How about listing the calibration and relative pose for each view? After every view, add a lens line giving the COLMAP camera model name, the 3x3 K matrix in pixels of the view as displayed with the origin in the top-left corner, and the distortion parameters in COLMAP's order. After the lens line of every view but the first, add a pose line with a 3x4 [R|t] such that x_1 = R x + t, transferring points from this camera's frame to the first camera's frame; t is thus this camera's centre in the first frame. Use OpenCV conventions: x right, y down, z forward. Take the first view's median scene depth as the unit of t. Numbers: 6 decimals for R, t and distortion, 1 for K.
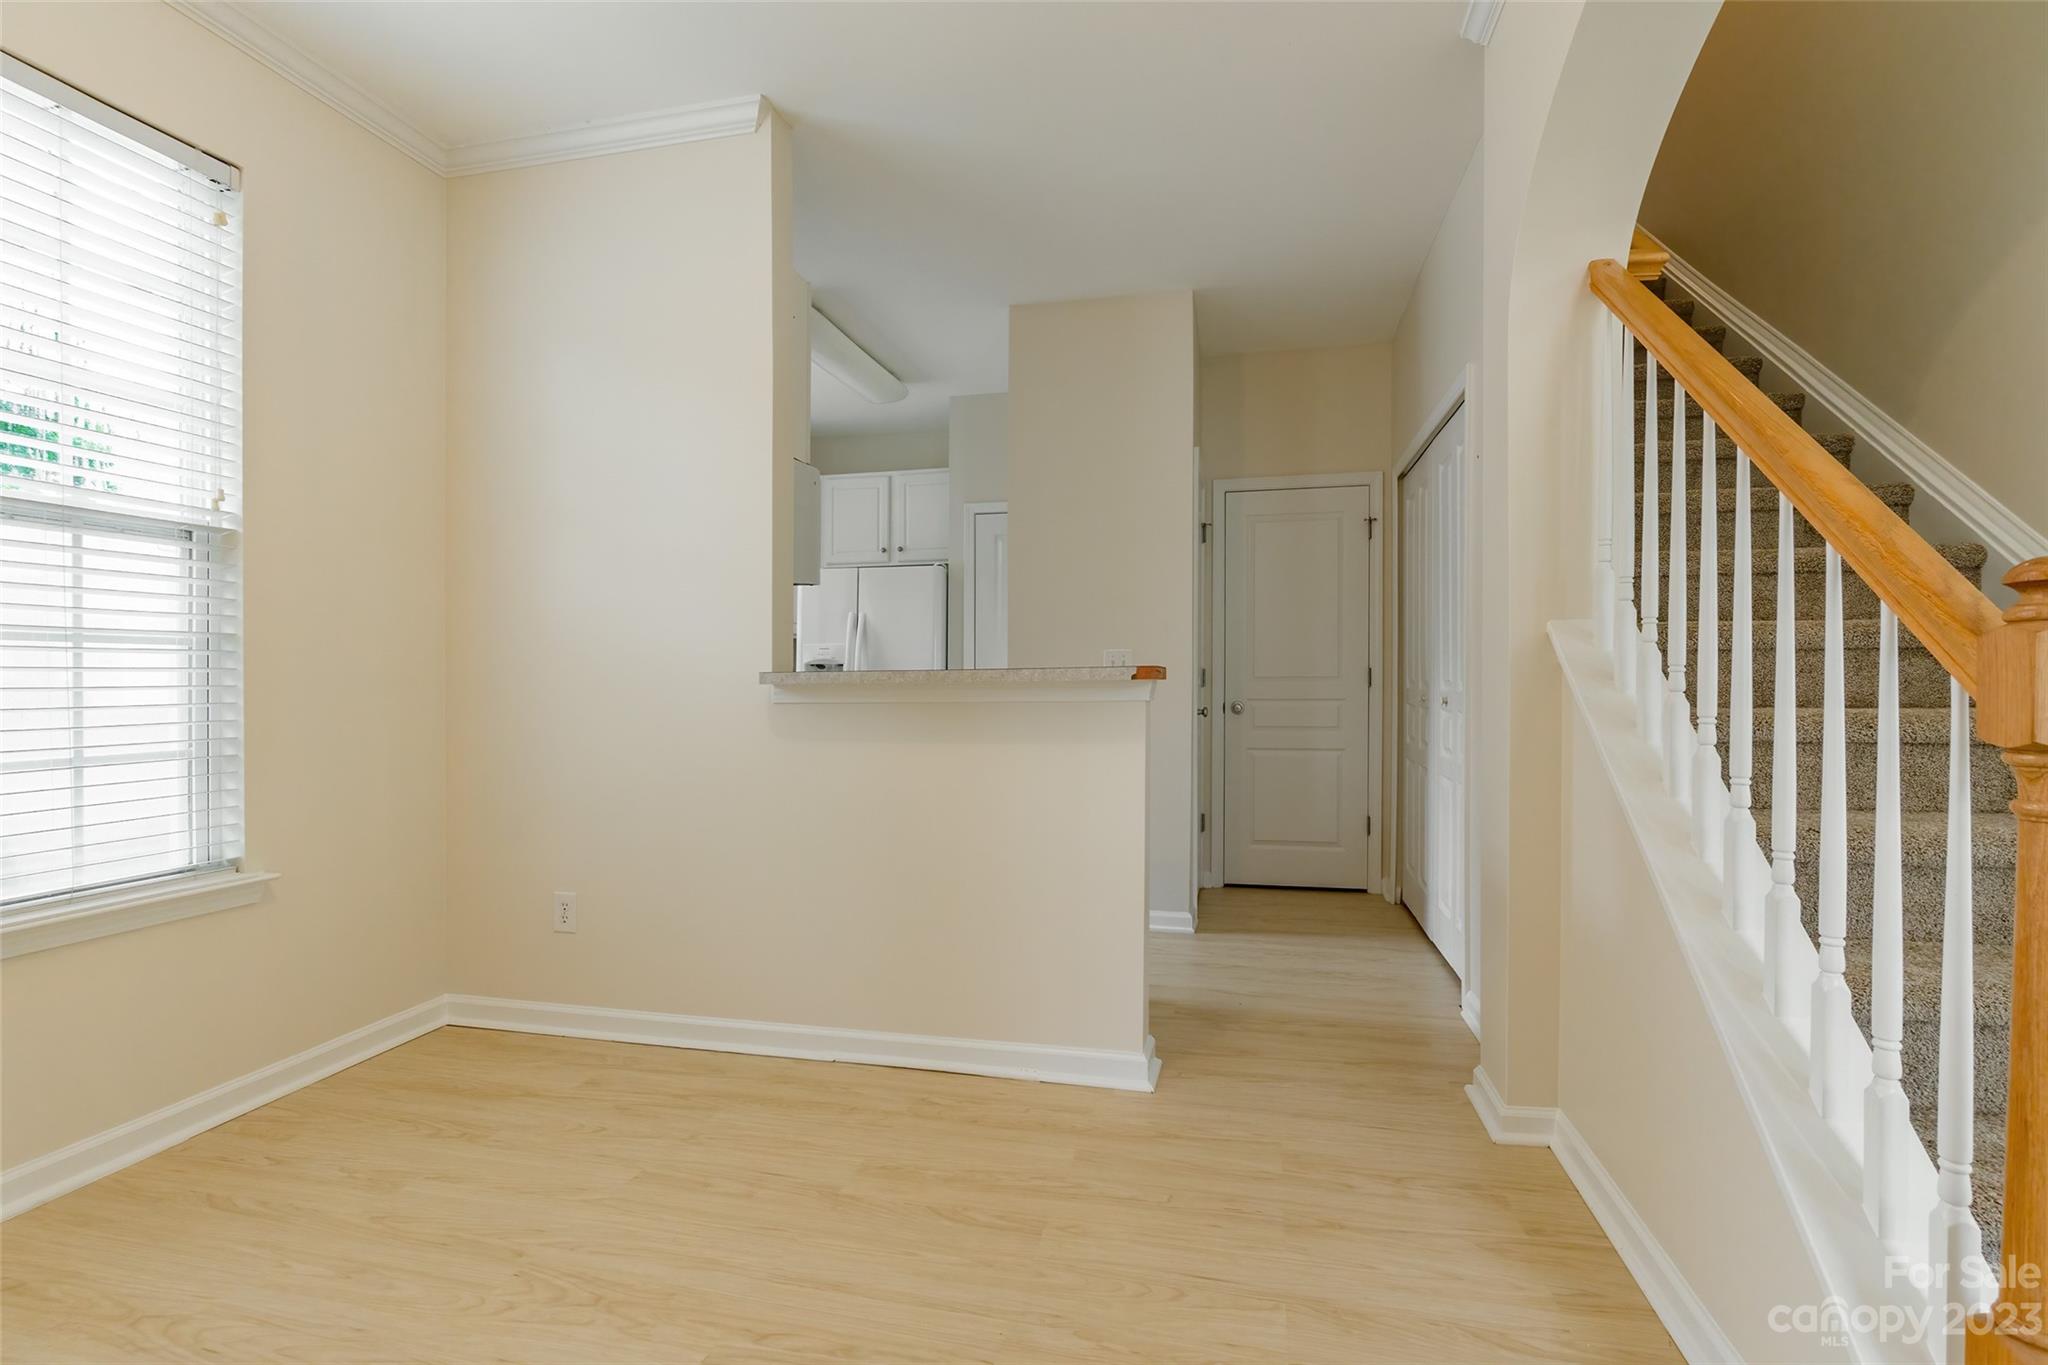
lens RADIAL K [[946.4, 0, 1026.7], [0, 946.4, 682.9], [0, 0, 1]] dist [-0.010048, -0.001179]
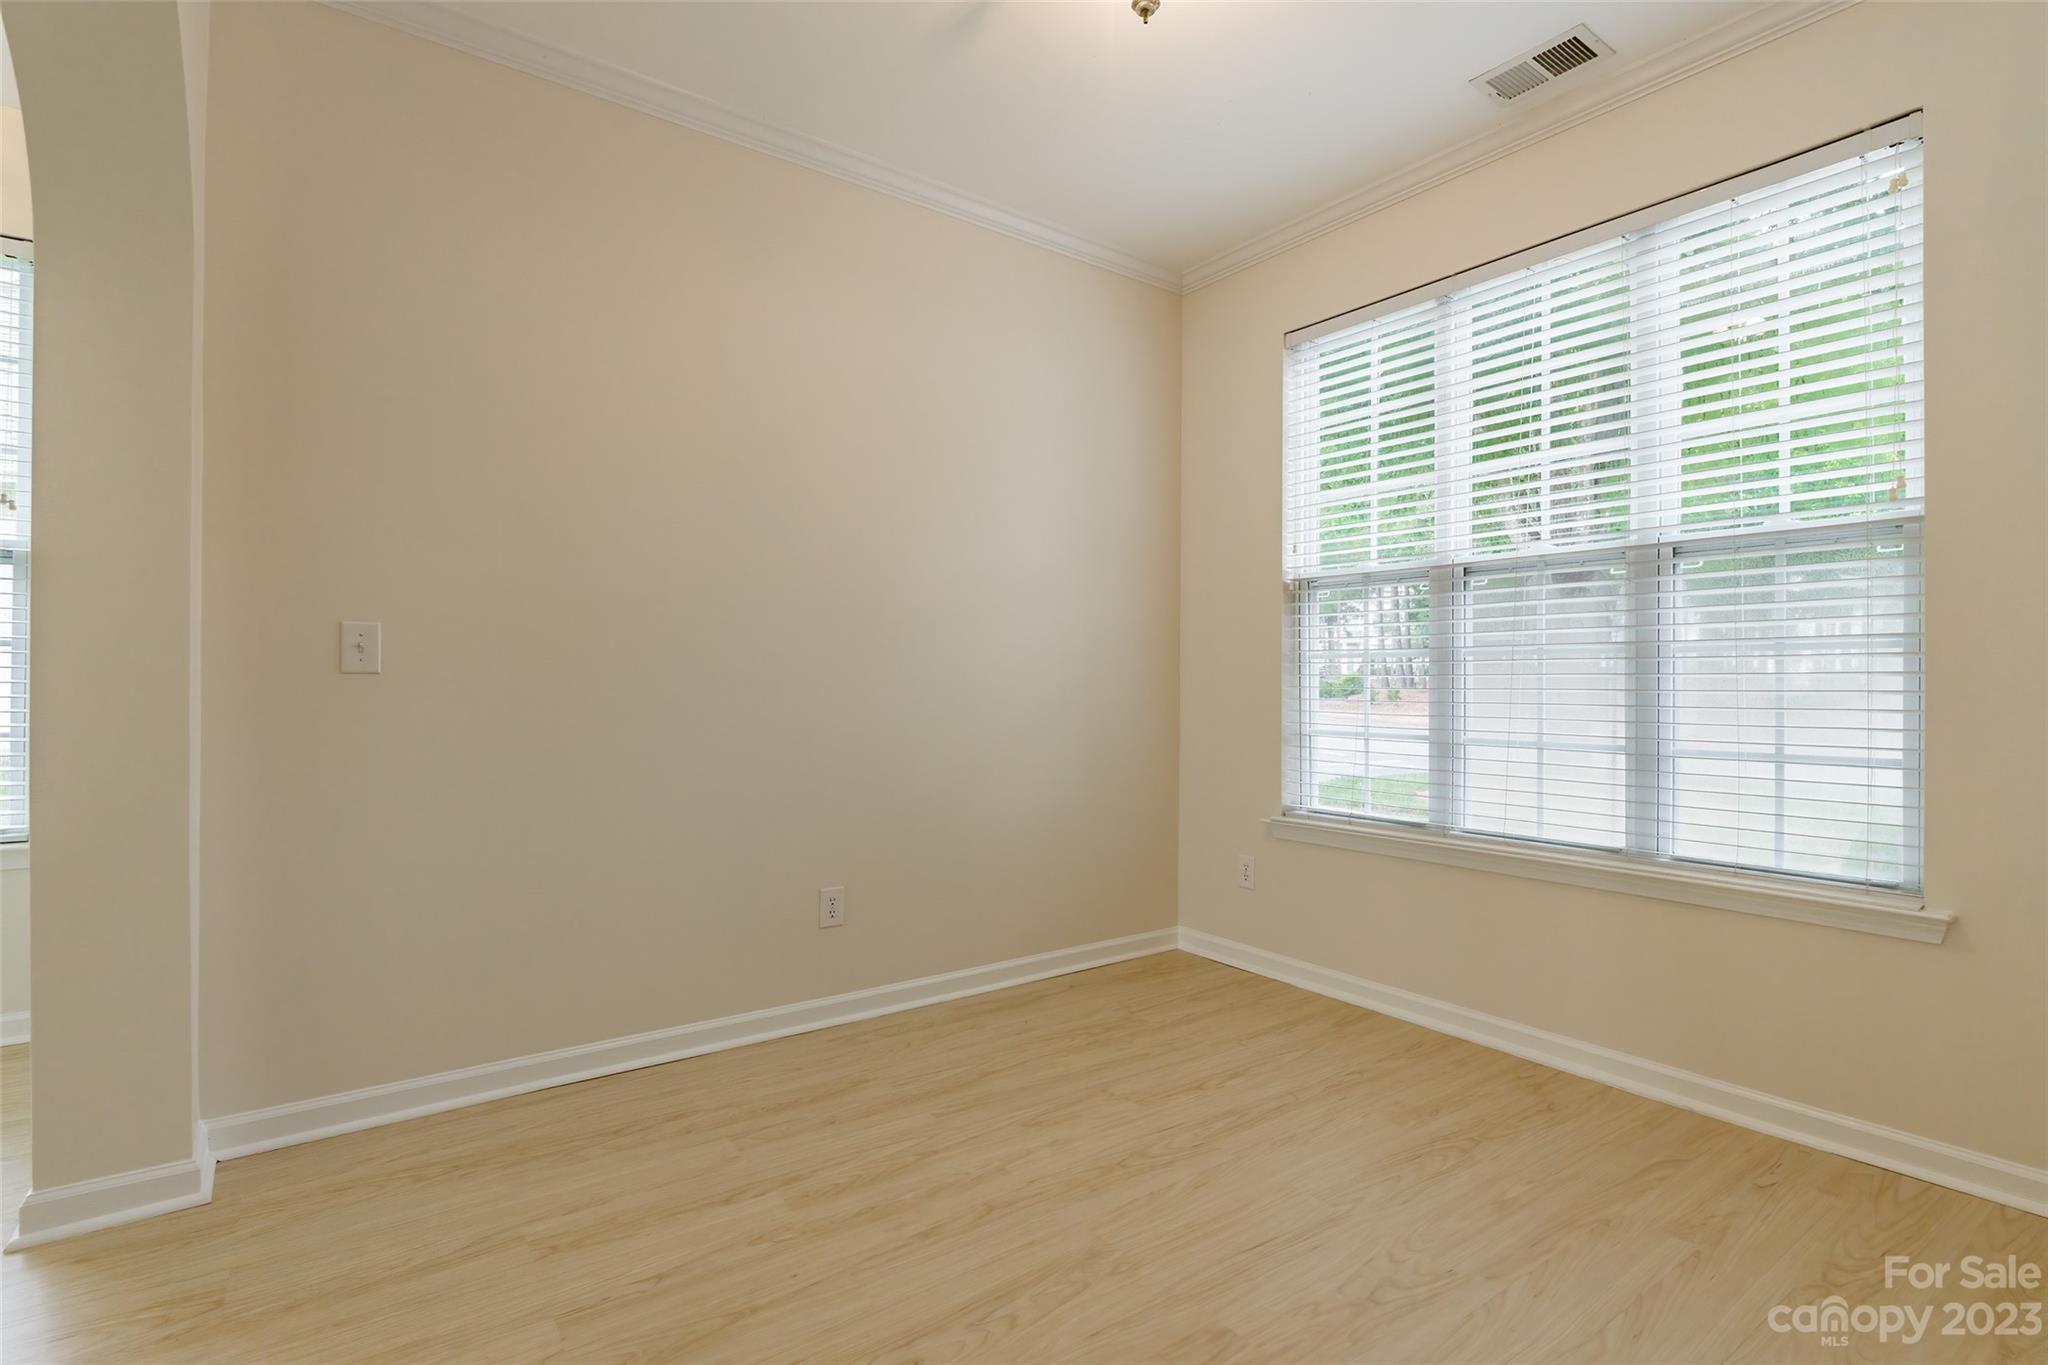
lens RADIAL K [[946.4, 0, 1031.5], [0, 946.4, 681.0], [0, 0, 1]] dist [-0.010048, -0.001179]
pose [[-0.637936, -0.003156, -0.770083, 0.383362], [-0.006852, 0.999975, 0.001578, -0.002151], [0.770059, 0.006284, -0.637942, 0.944176]]
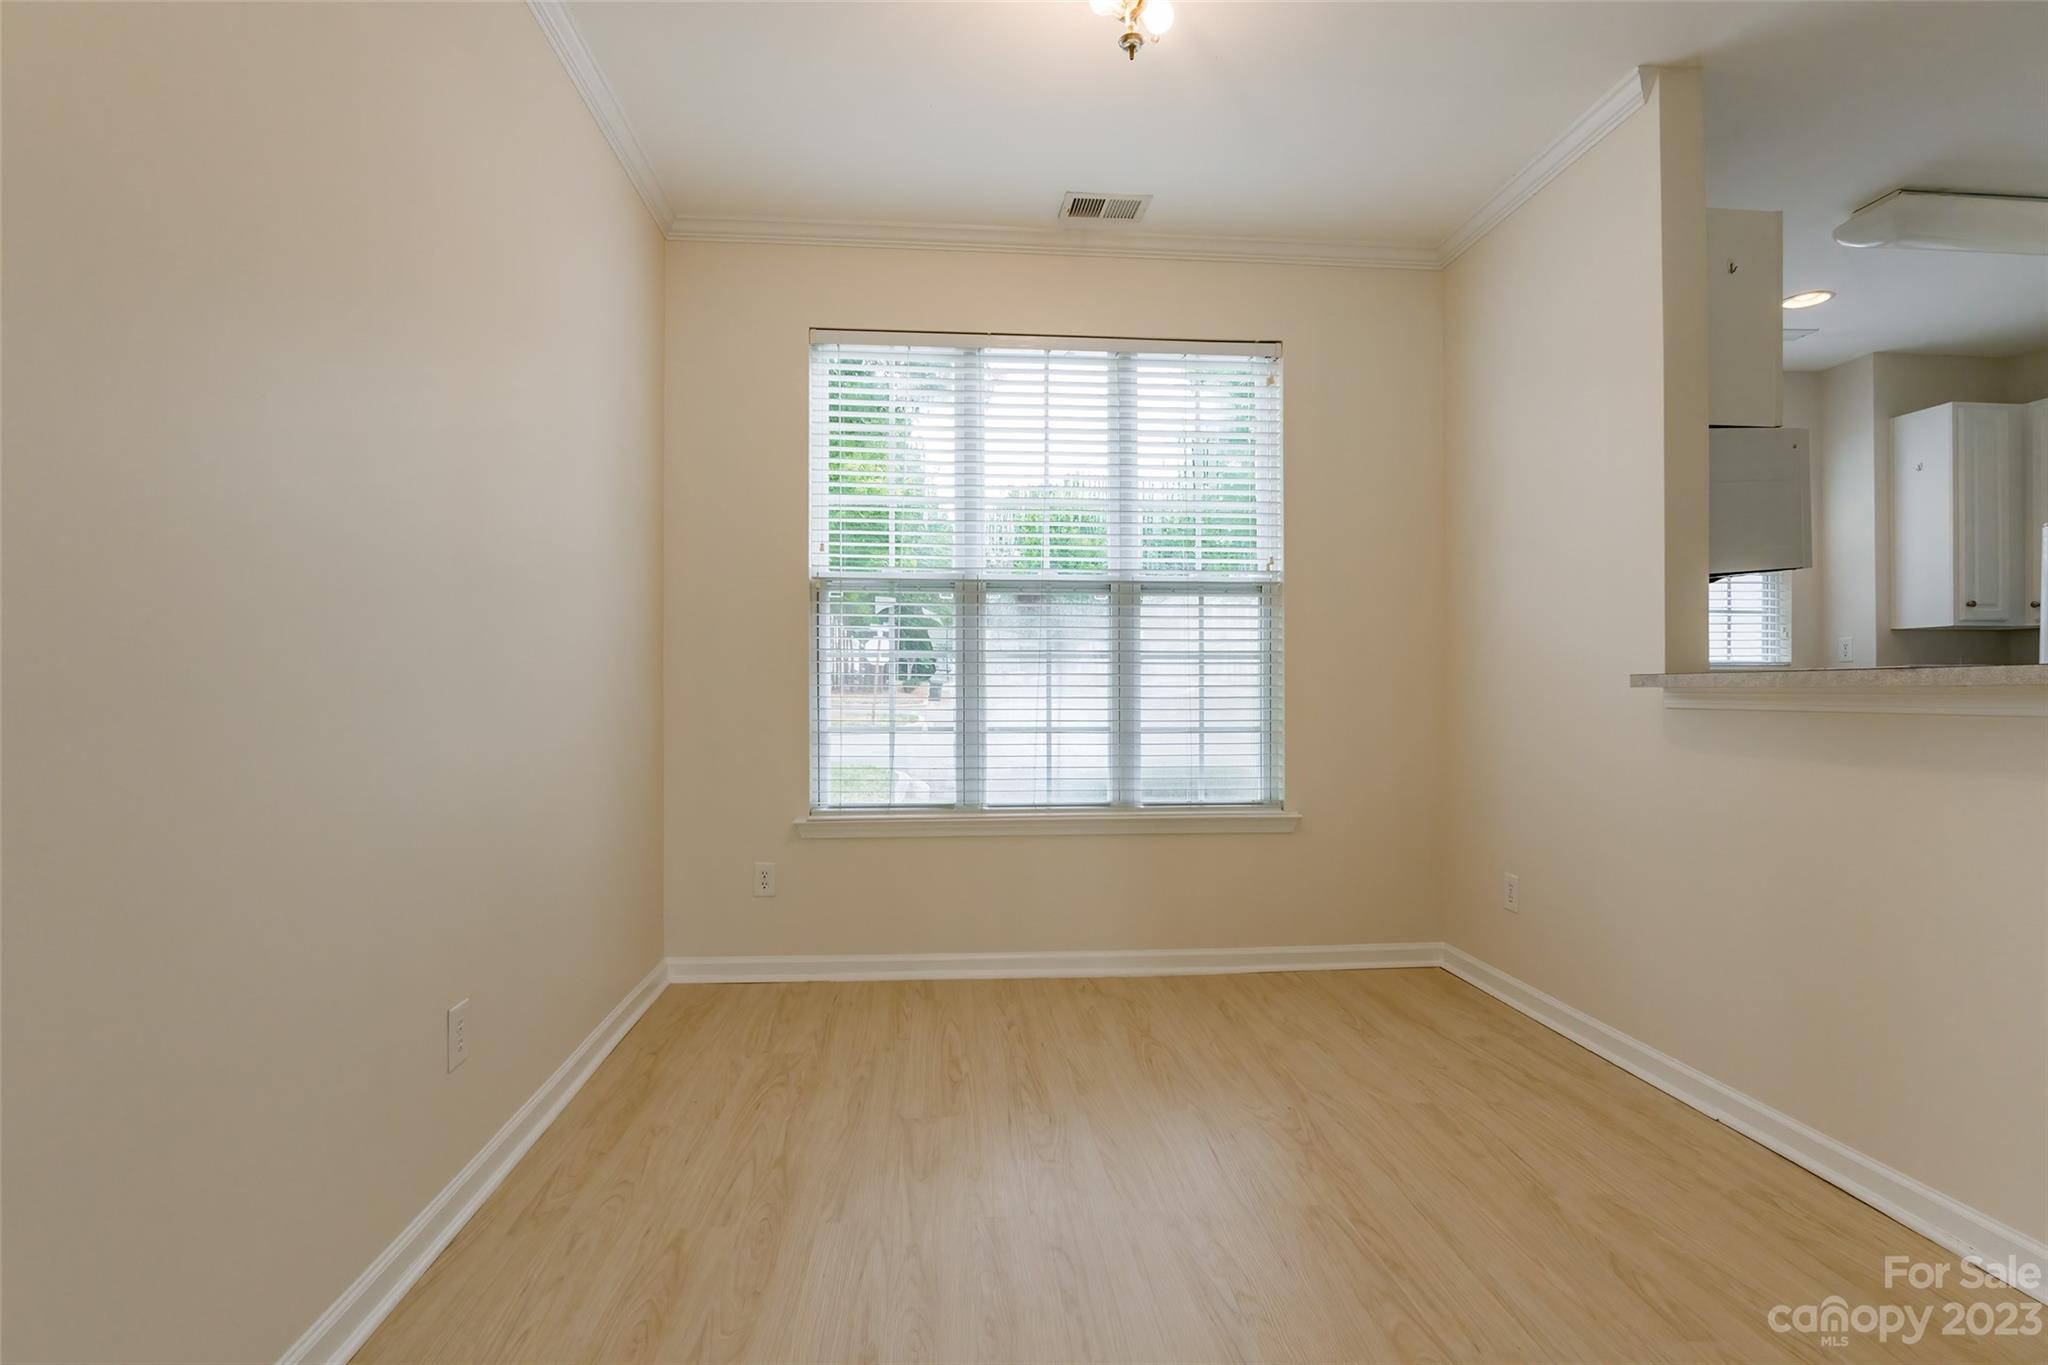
lens RADIAL K [[946.4, 0, 1003.0], [0, 946.4, 682.0], [0, 0, 1]] dist [-0.010048, -0.001179]
pose [[0.298069, 0.001159, -0.954544, 0.485813], [-0.006345, 0.999980, -0.000767, 0.001063], [0.954523, 0.006285, 0.298070, 0.125682]]
